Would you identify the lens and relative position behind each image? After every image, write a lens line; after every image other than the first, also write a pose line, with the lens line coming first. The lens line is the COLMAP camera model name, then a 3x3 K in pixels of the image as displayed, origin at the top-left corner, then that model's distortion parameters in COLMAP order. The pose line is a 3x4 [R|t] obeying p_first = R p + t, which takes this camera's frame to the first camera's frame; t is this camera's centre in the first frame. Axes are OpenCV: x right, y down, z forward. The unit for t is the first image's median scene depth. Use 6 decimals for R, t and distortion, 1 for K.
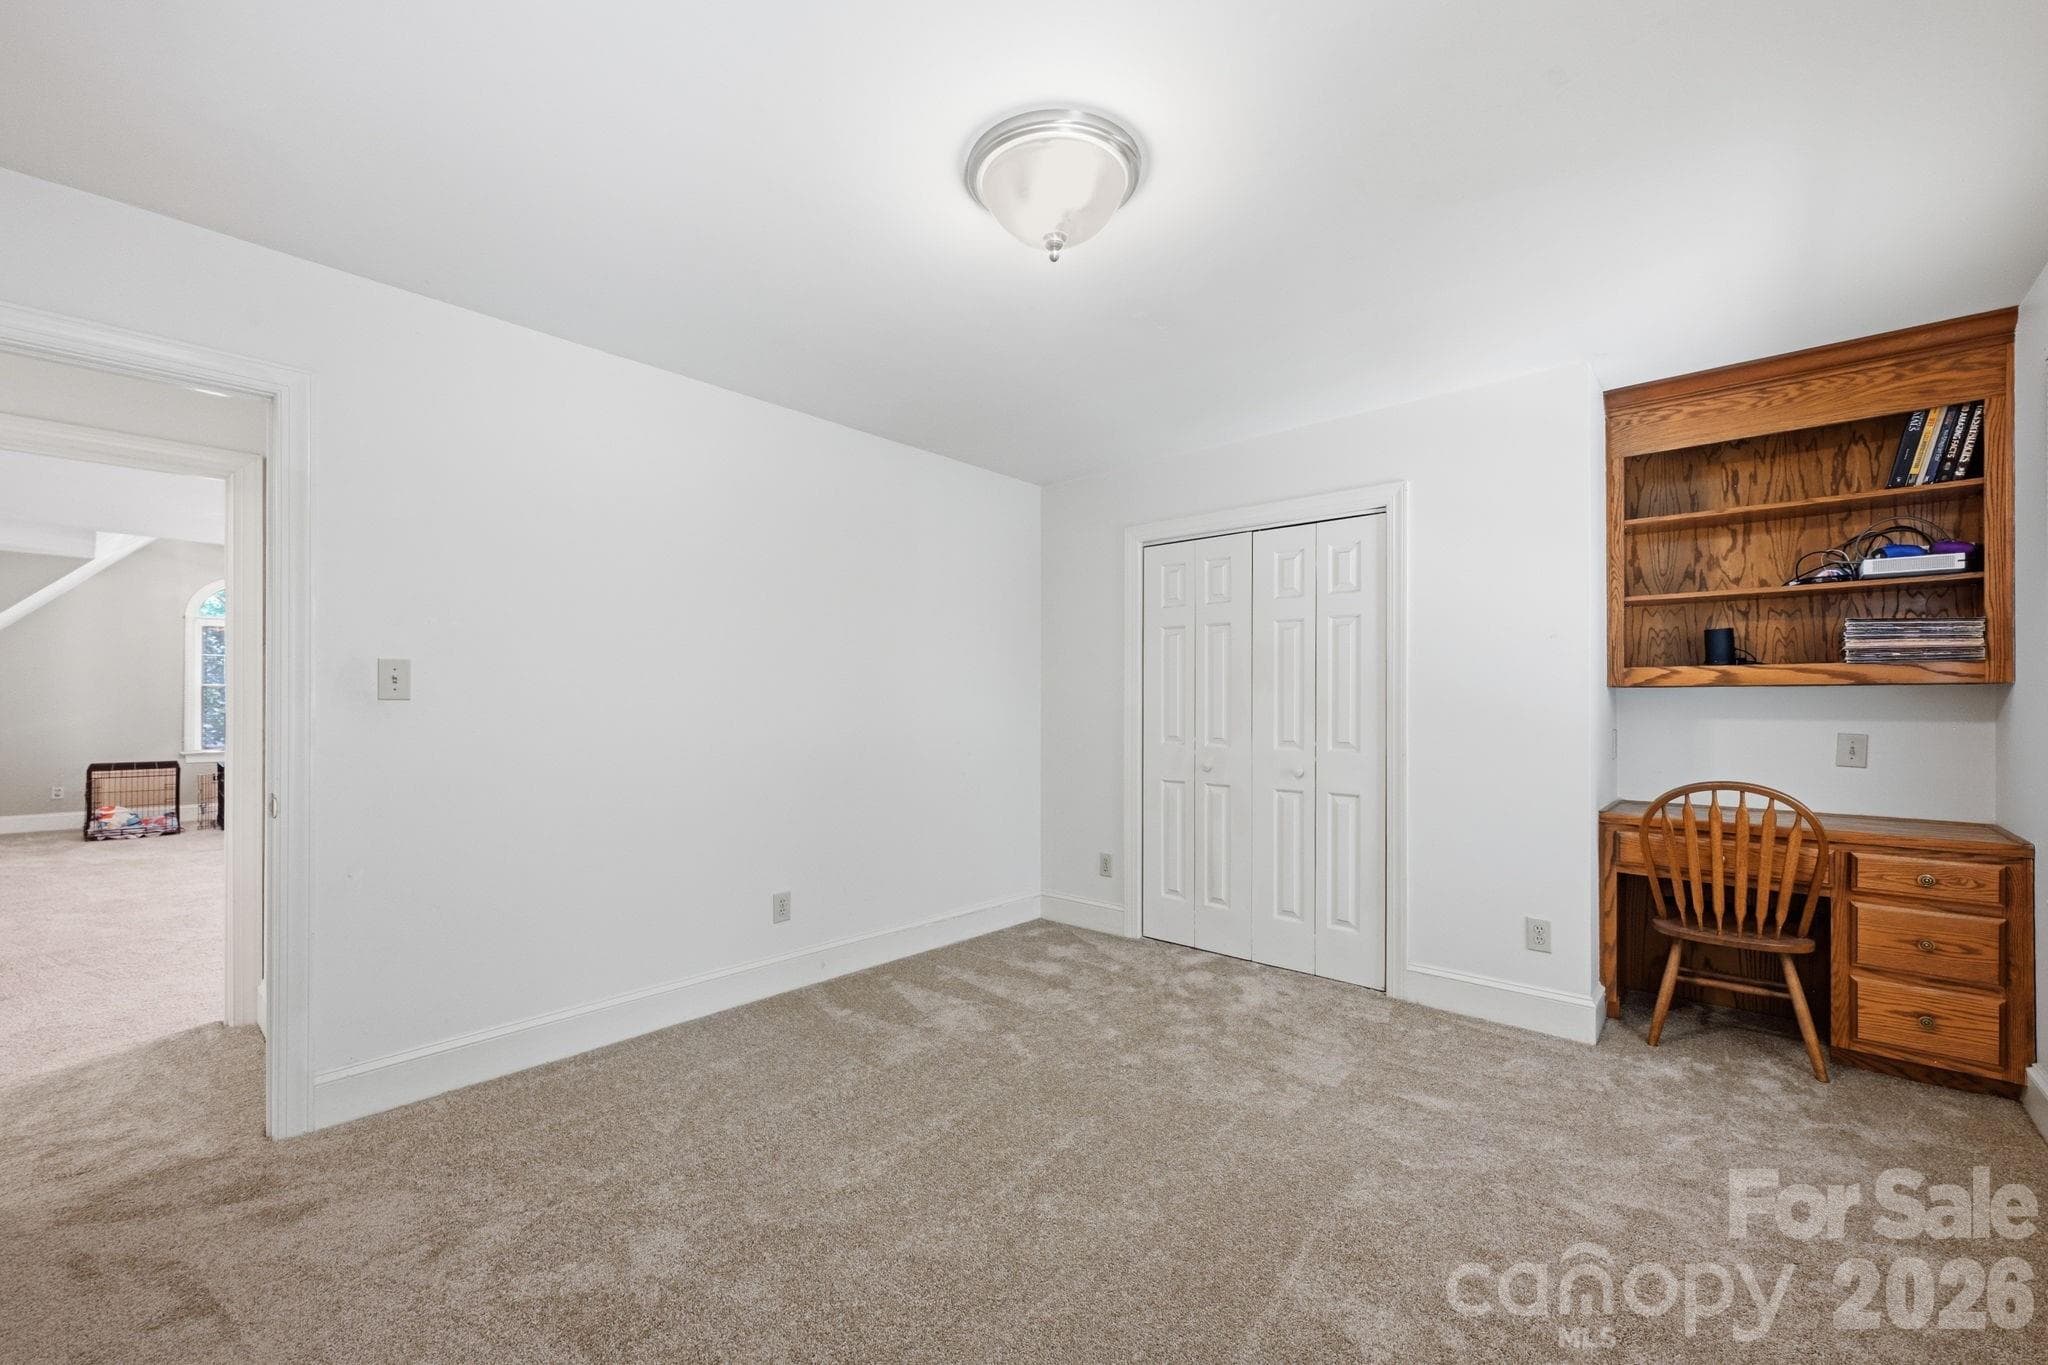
lens RADIAL K [[825.4, 0, 1010.5], [0, 825.4, 696.1], [0, 0, 1]] dist [0.001038, 0.000676]
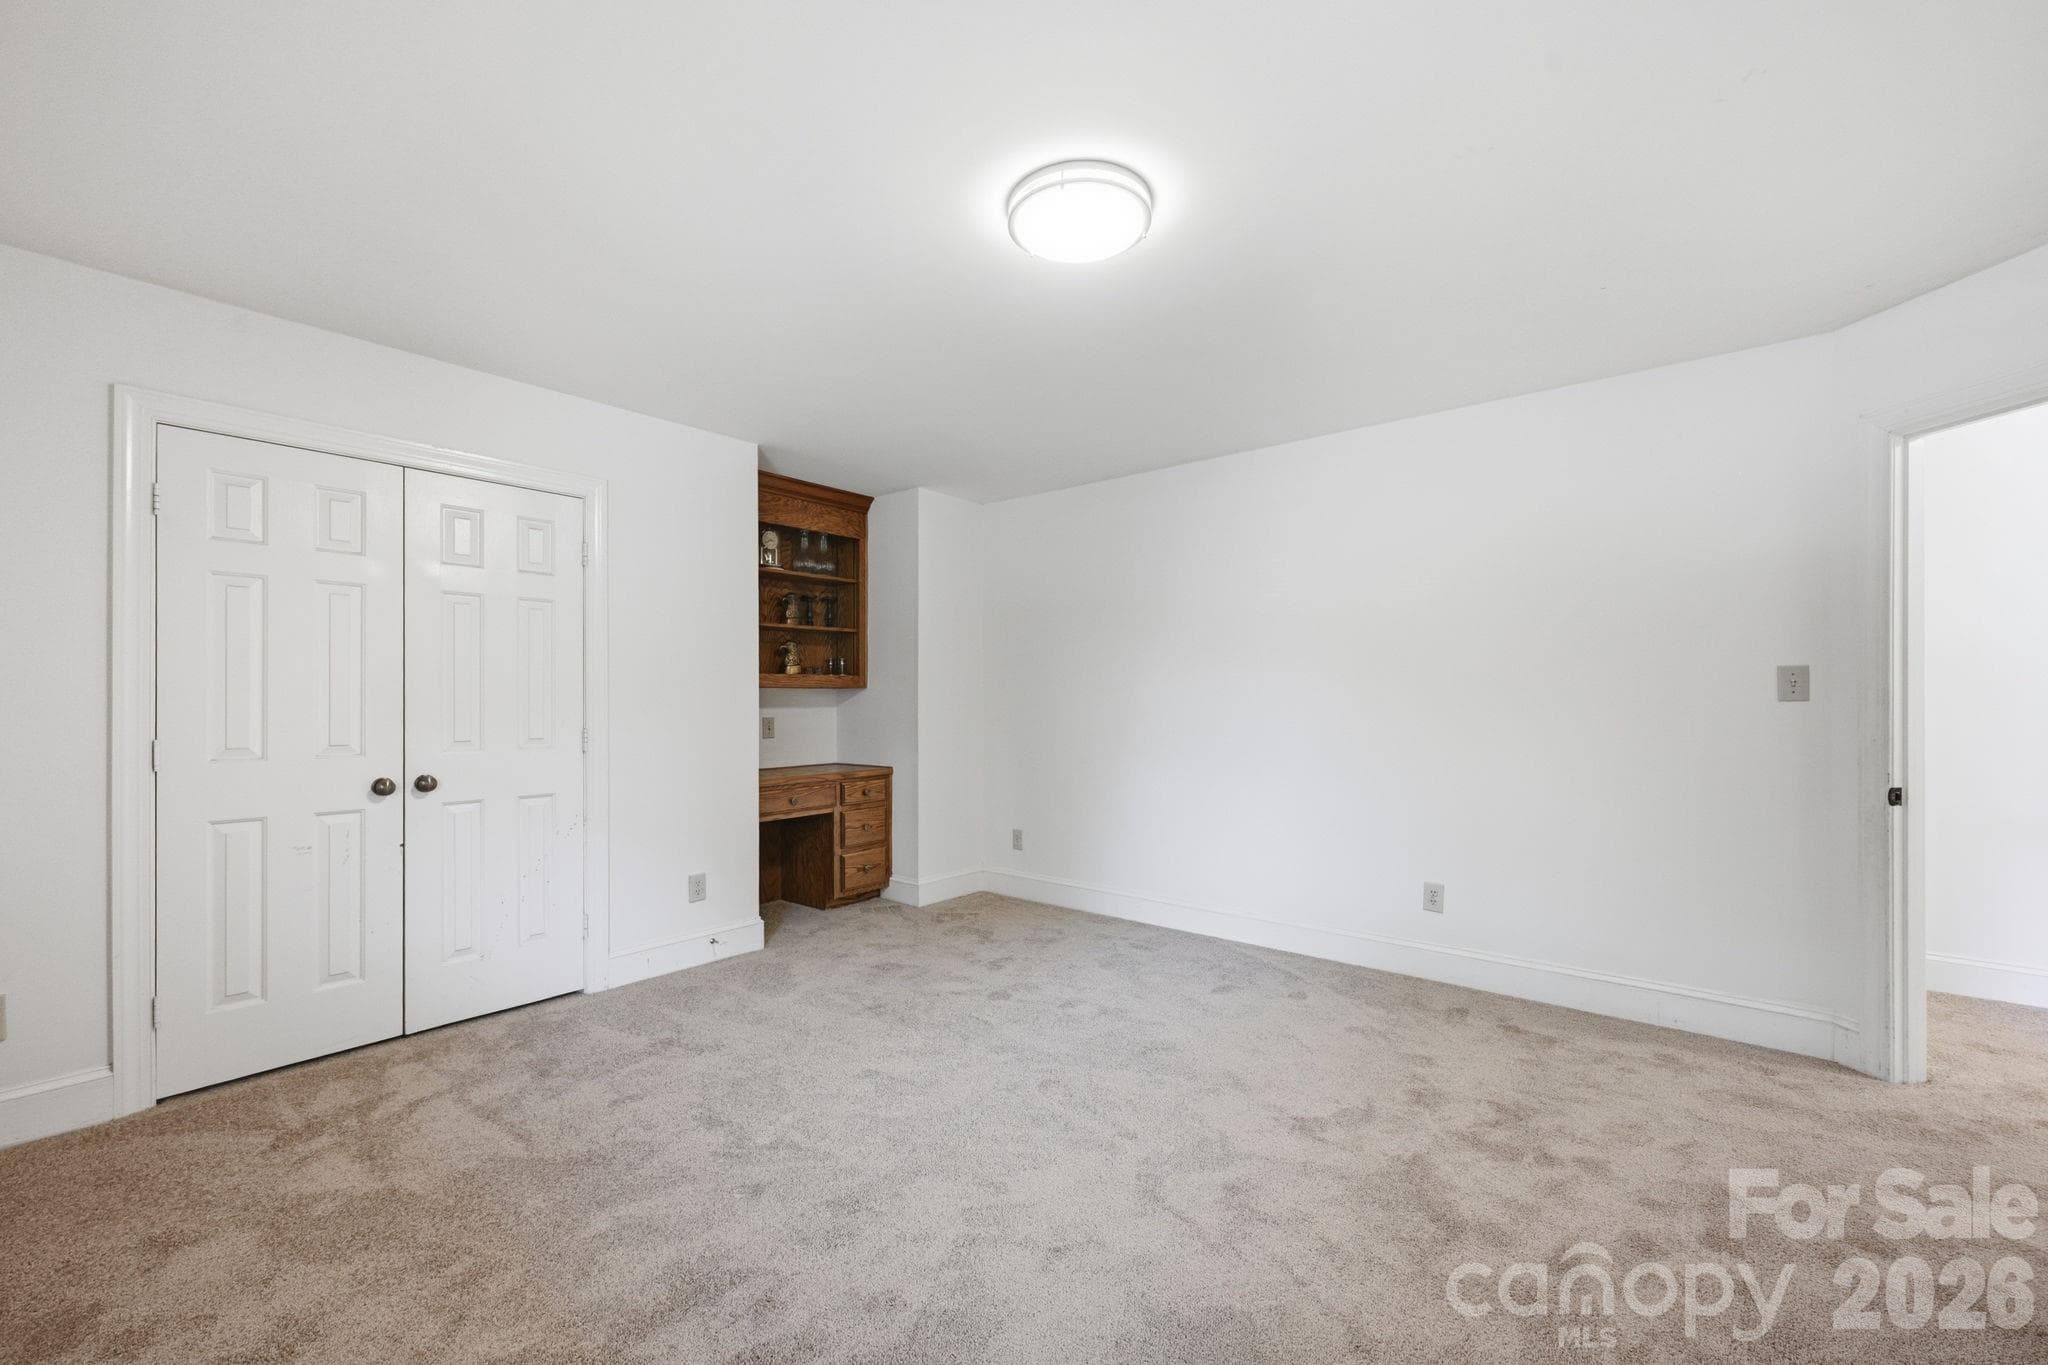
lens RADIAL K [[825.4, 0, 1036.2], [0, 825.4, 691.7], [0, 0, 1]] dist [0.001038, 0.000676]
pose [[-0.064202, 0.008085, 0.997904, -0.704508], [-0.014159, 0.999859, -0.009012, 0.004629], [-0.997836, -0.014708, -0.064078, 0.666587]]
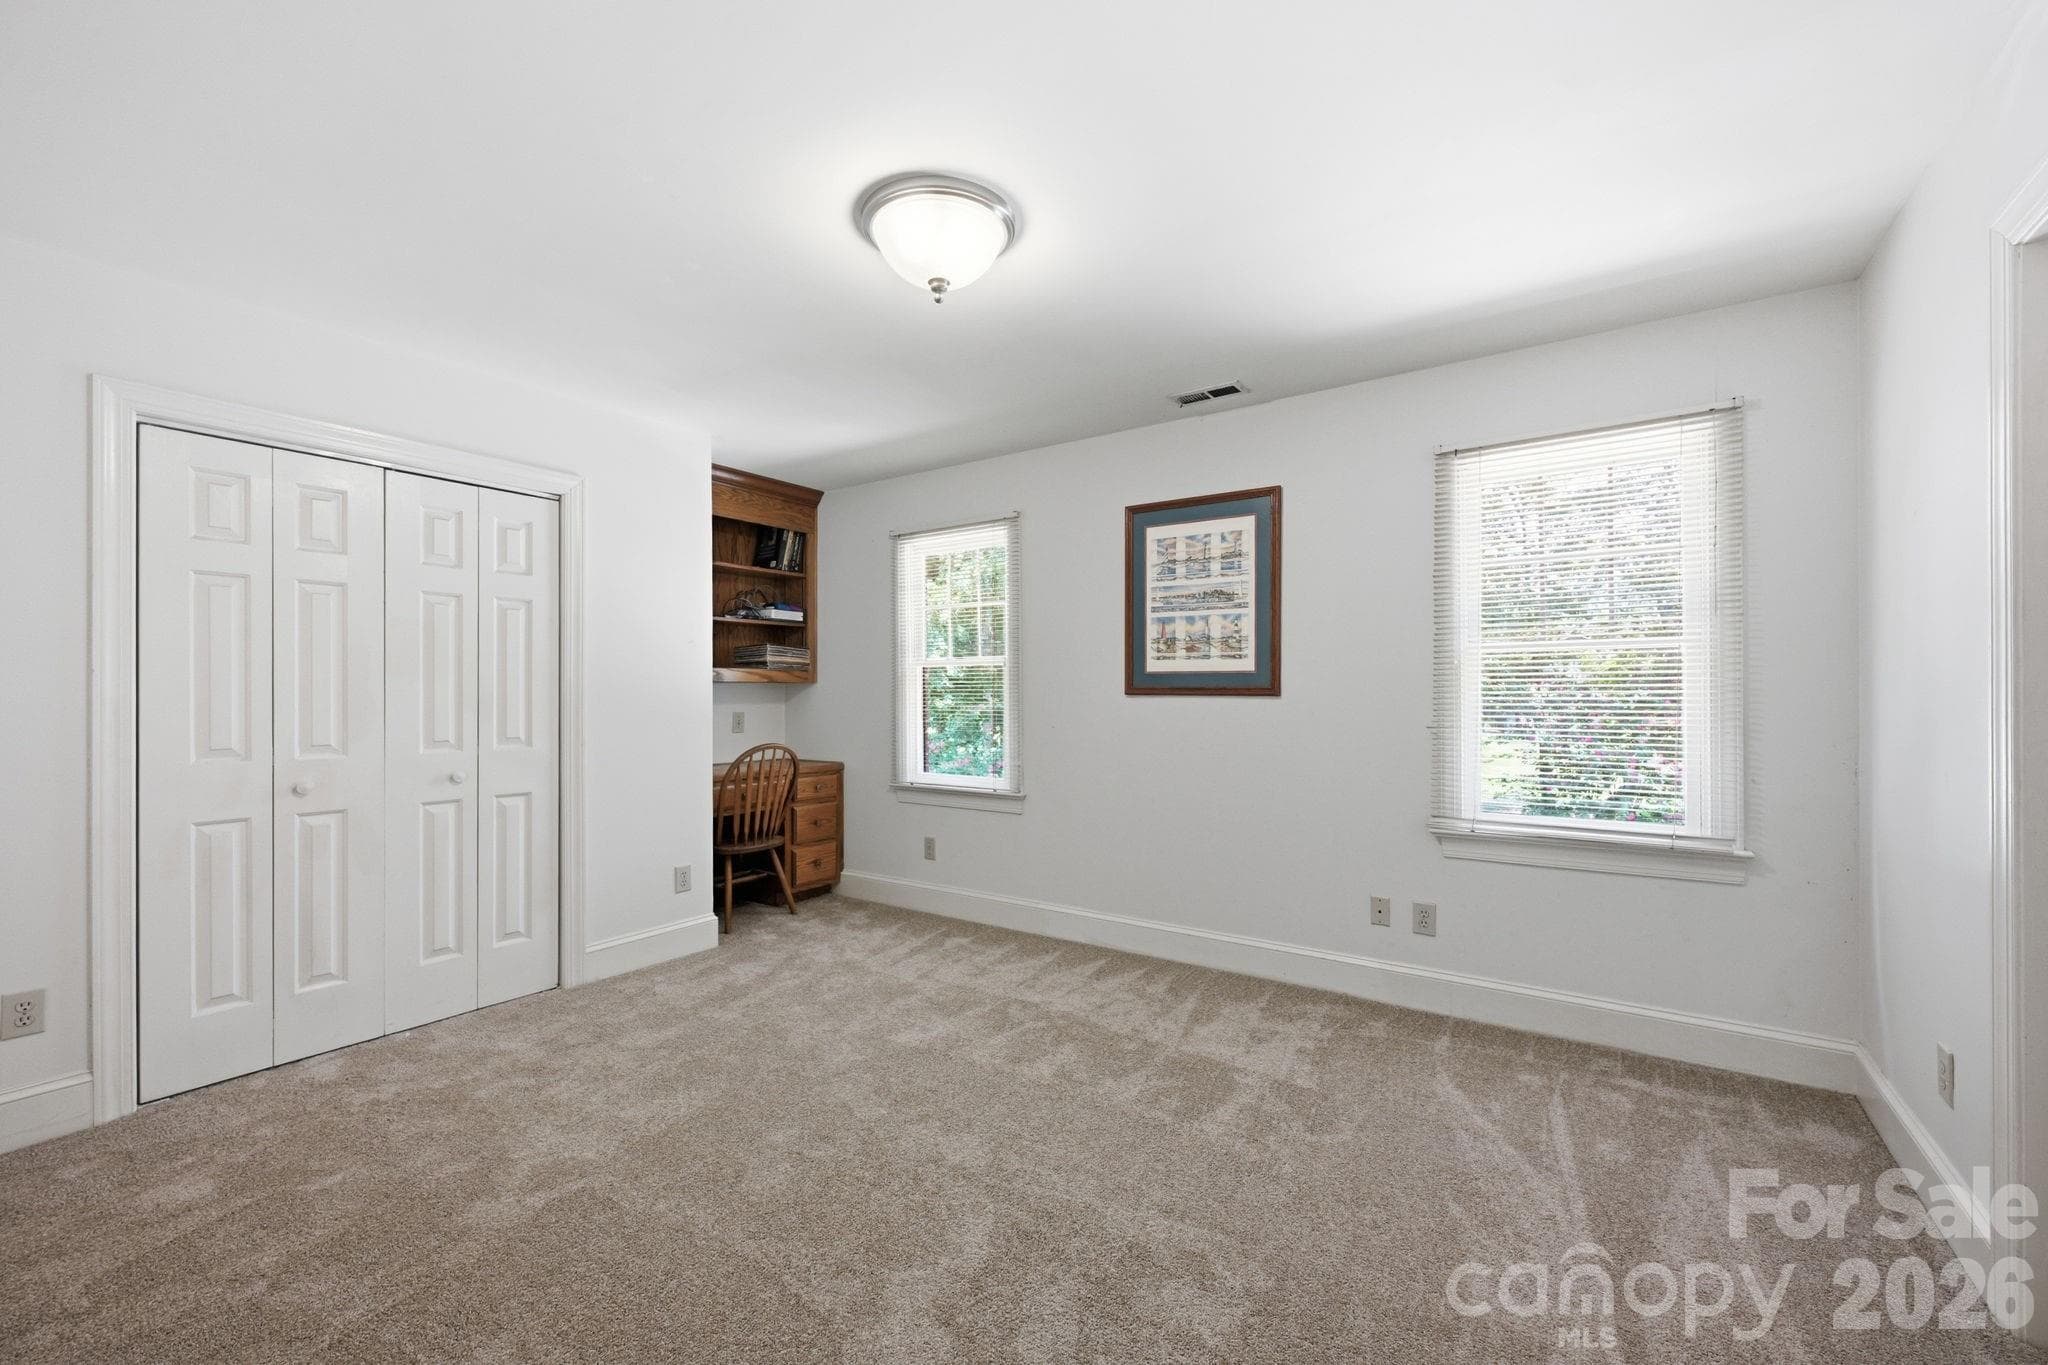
lens RADIAL K [[825.4, 0, 1038.0], [0, 825.4, 689.1], [0, 0, 1]] dist [0.001038, 0.000676]
pose [[-0.137139, 0.003728, 0.990545, -0.729773], [-0.005015, 0.999977, -0.004458, 0.004779], [-0.990539, -0.005579, -0.137118, 0.690946]]
